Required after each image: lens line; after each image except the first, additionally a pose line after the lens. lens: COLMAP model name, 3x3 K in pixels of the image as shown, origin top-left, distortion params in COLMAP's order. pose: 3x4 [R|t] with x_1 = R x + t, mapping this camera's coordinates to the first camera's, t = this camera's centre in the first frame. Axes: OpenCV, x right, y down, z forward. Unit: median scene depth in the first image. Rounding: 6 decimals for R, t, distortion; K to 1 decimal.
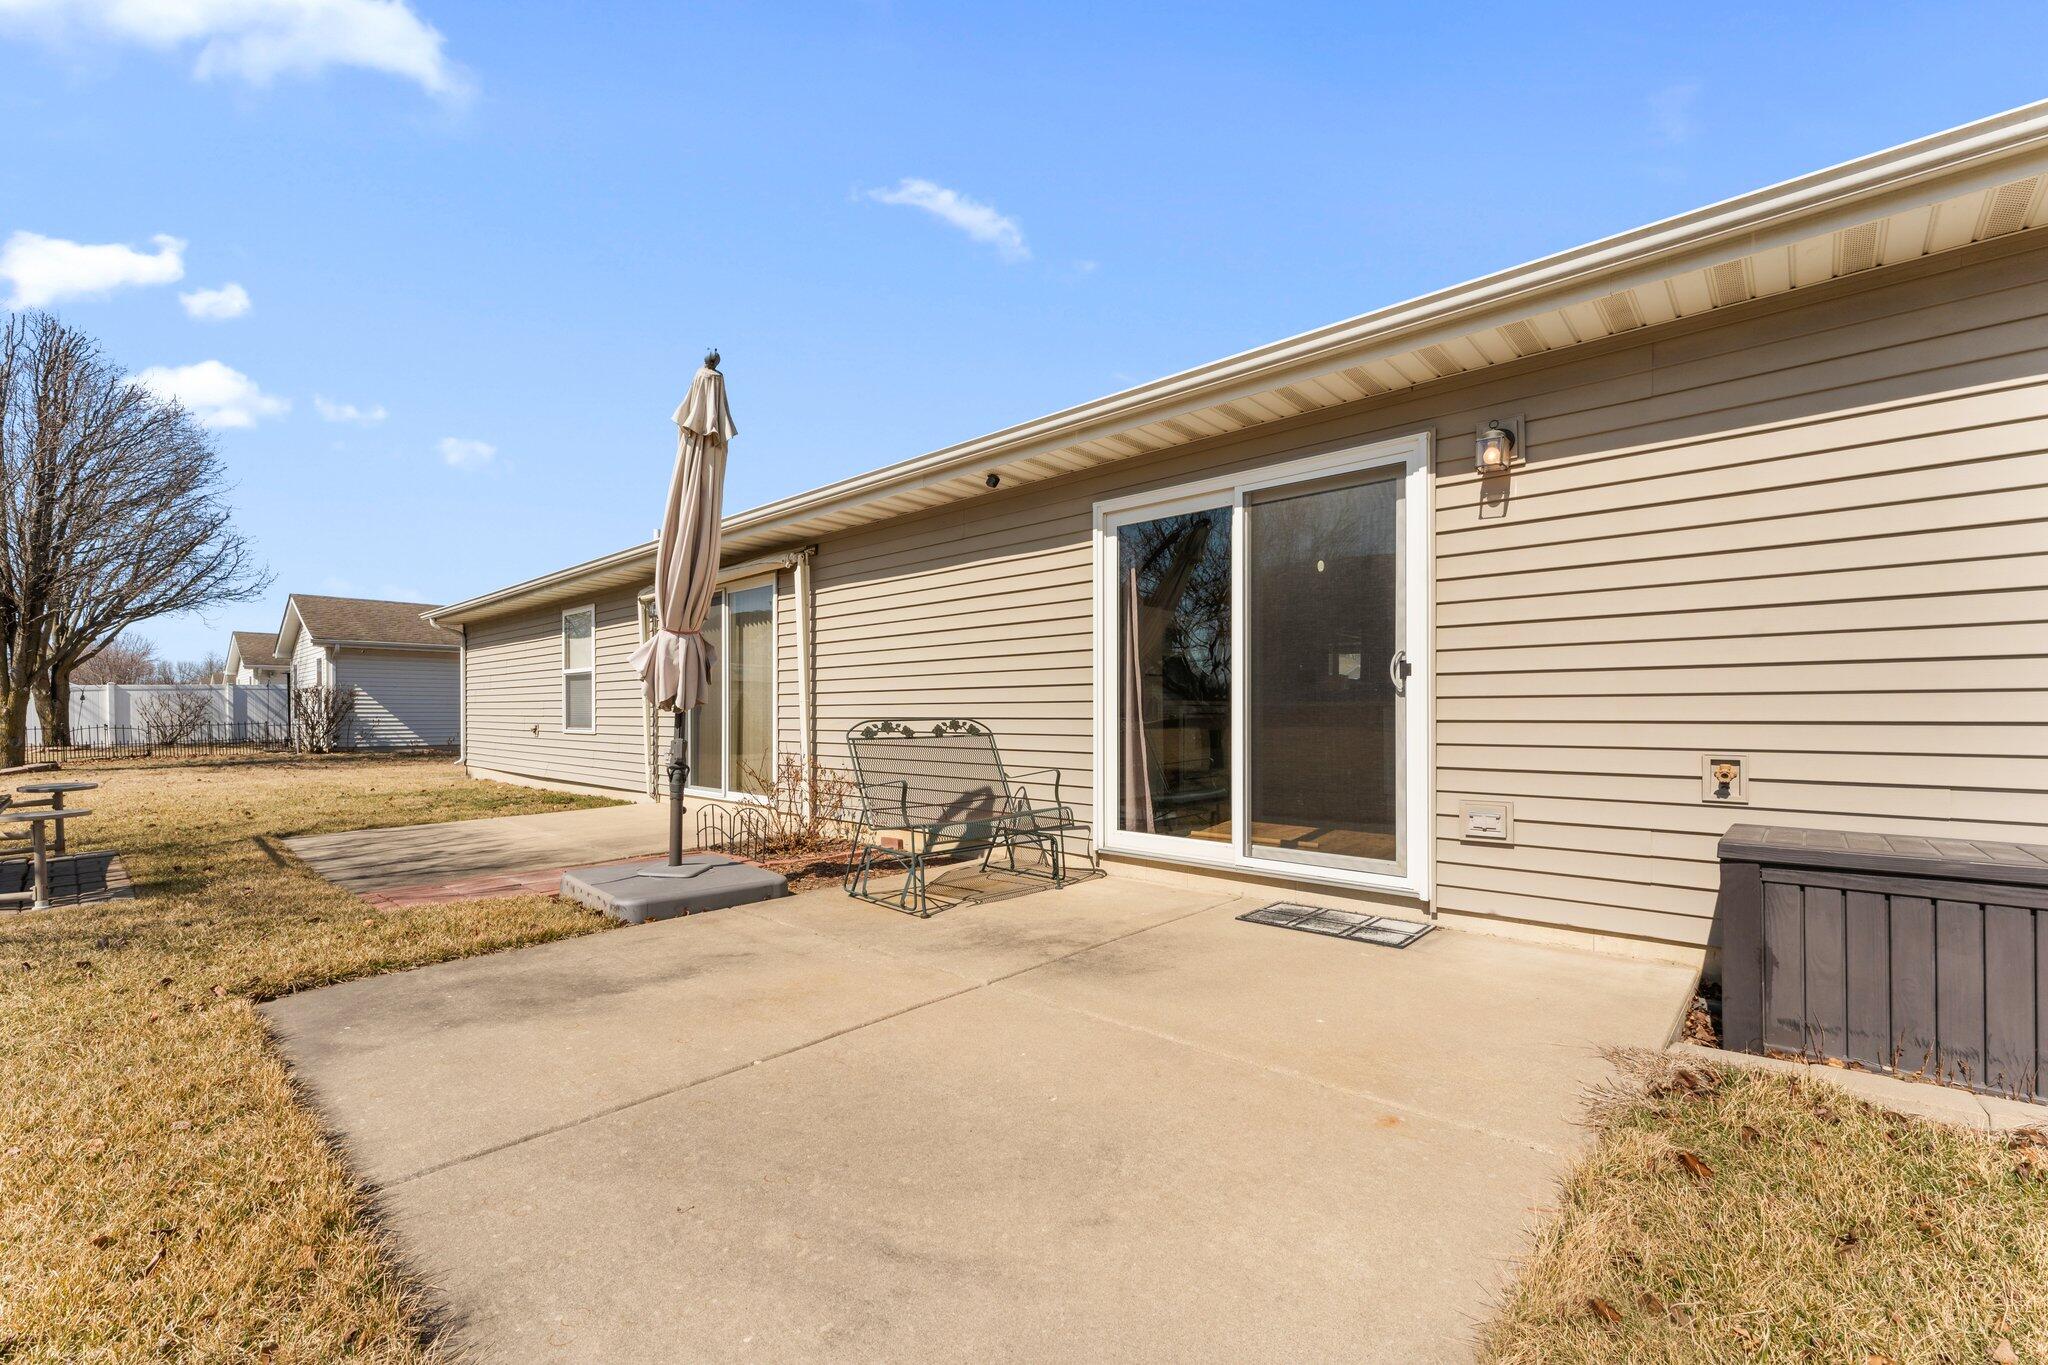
lens RADIAL K [[844.0, 0, 1022.8], [0, 844.0, 718.9], [0, 0, 1]] dist [0.000287, 0.000130]
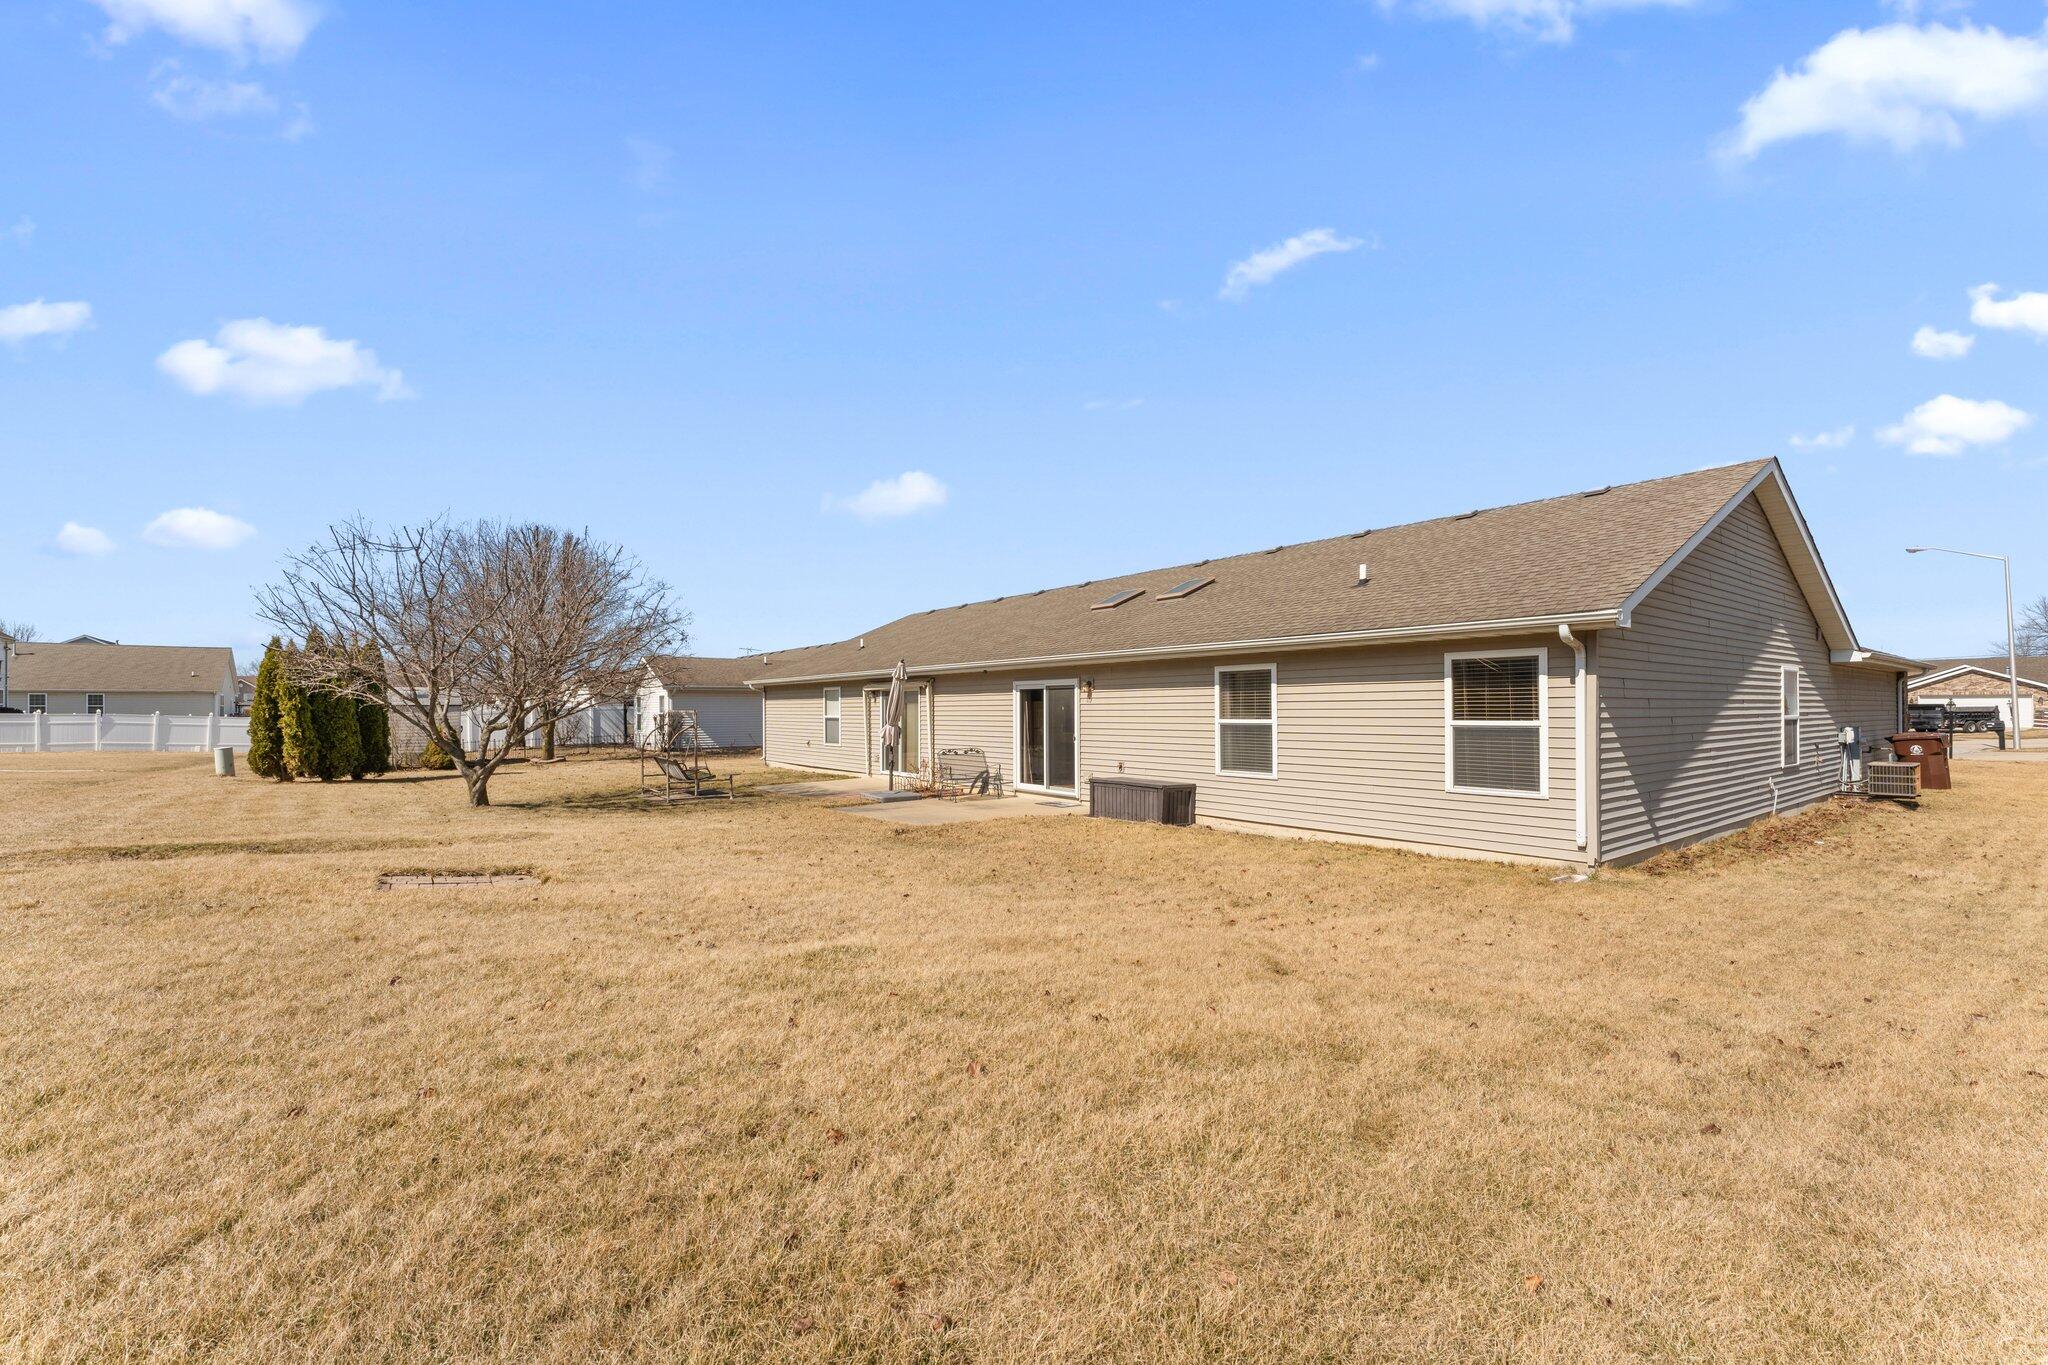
lens RADIAL K [[844.0, 0, 1022.8], [0, 844.0, 718.9], [0, 0, 1]] dist [0.000287, 0.000130]
pose [[0.985001, -0.000309, -0.172551, 0.560861], [0.001026, 0.999991, 0.004063, -0.104491], [0.172548, -0.004179, 0.984992, -1.797810]]
